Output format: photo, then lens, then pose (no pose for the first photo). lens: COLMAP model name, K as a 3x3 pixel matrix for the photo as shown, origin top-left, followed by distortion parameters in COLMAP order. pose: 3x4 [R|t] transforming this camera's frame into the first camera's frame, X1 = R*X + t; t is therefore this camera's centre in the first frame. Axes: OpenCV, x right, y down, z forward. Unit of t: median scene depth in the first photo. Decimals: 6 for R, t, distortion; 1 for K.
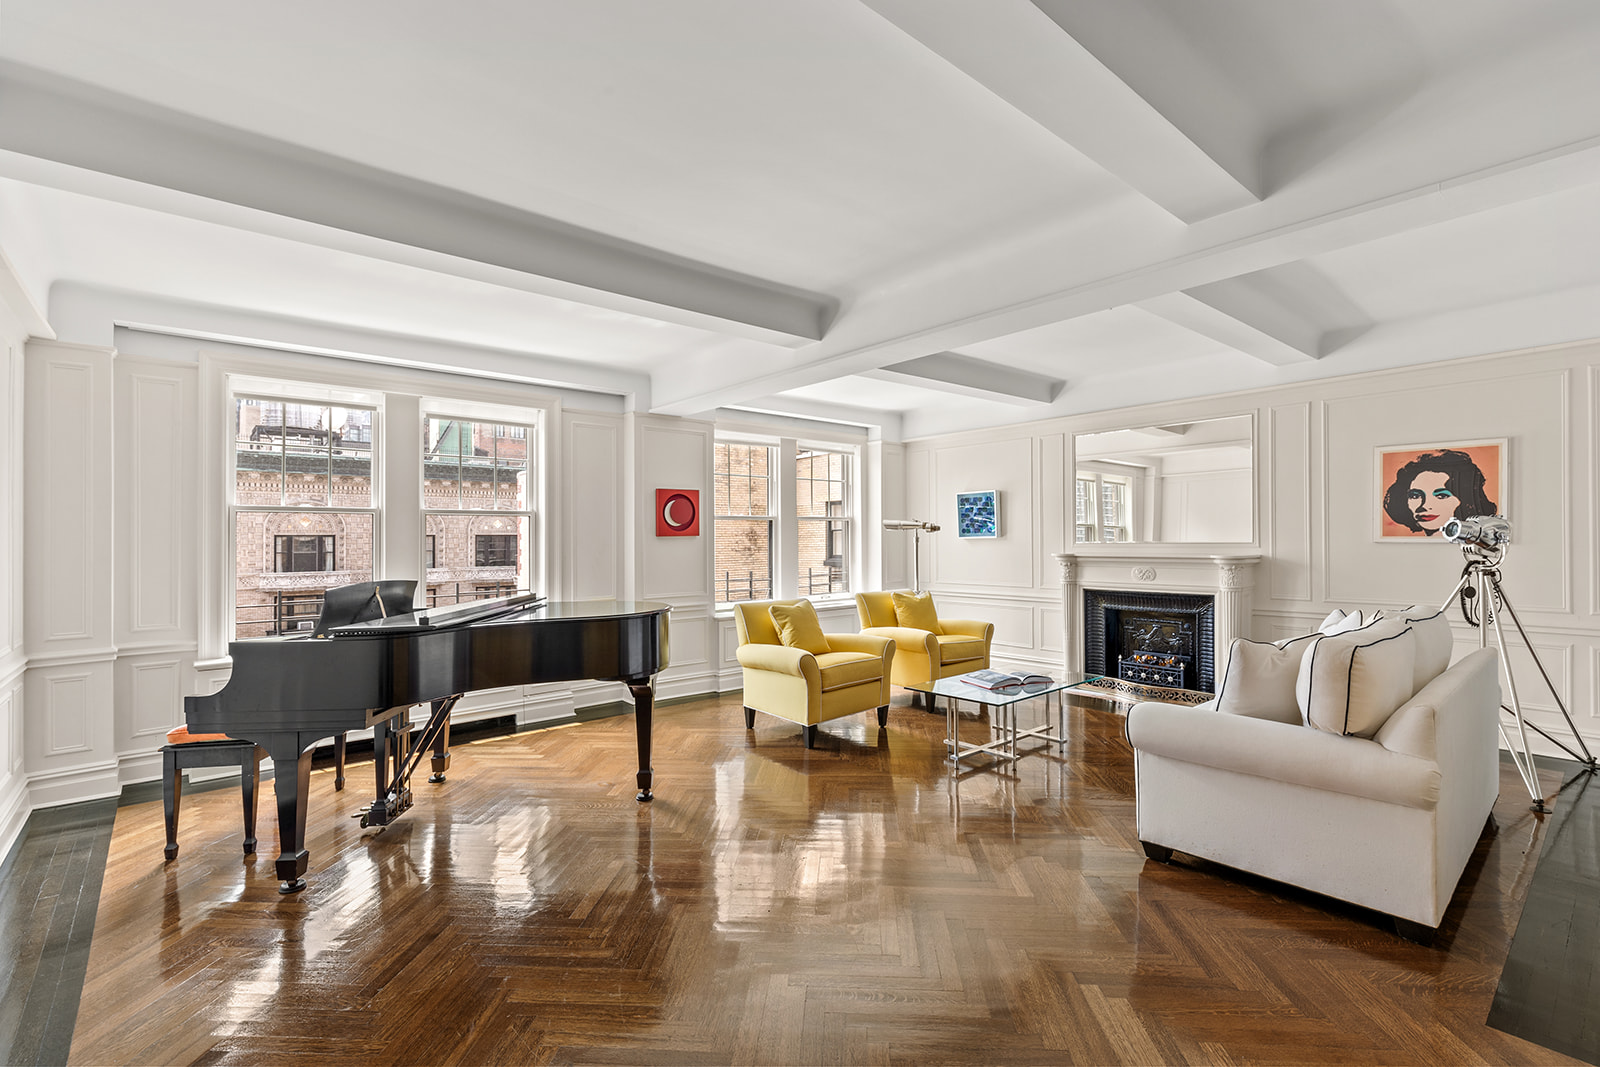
lens RADIAL K [[723.0, 0, 803.2], [0, 723.0, 532.6], [0, 0, 1]] dist [0.000565, -0.000379]
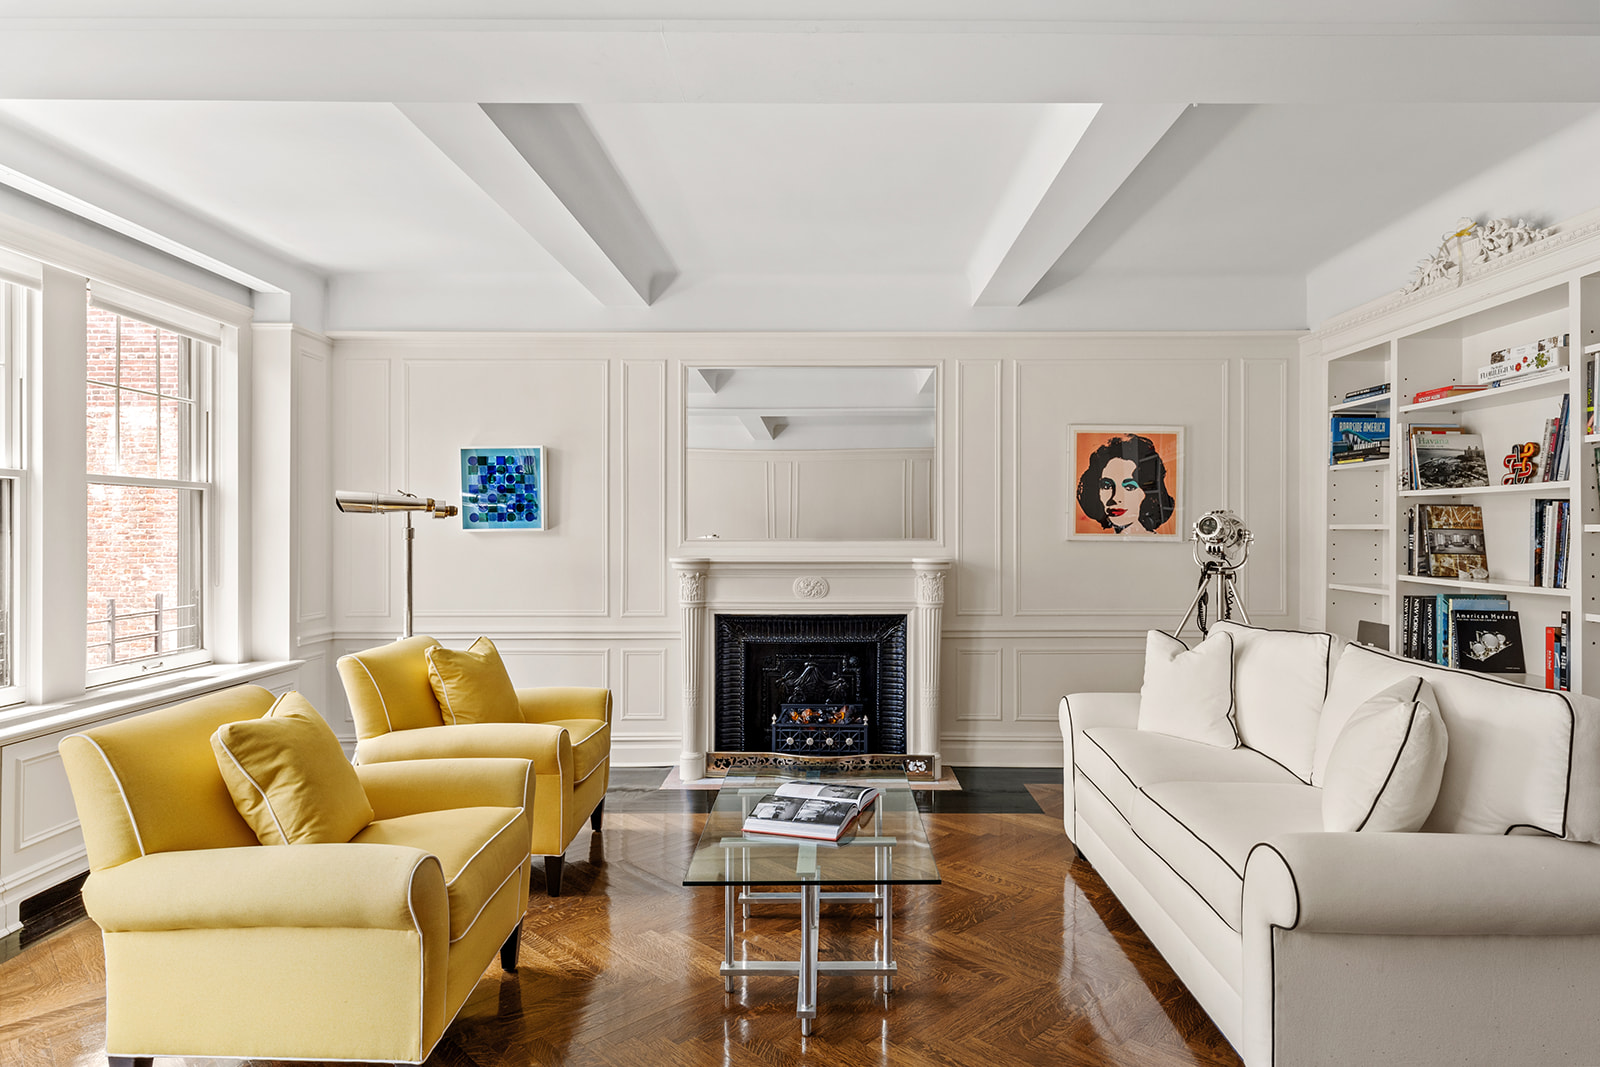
lens RADIAL K [[928.5, 0, 802.2], [0, 928.5, 535.8], [0, 0, 1]] dist [0.015817, 0.000065]
pose [[0.656567, 0.003826, 0.754258, -0.178993], [-0.013811, 0.999880, 0.006950, 0.004253], [-0.754141, -0.014980, 0.656541, 0.465128]]
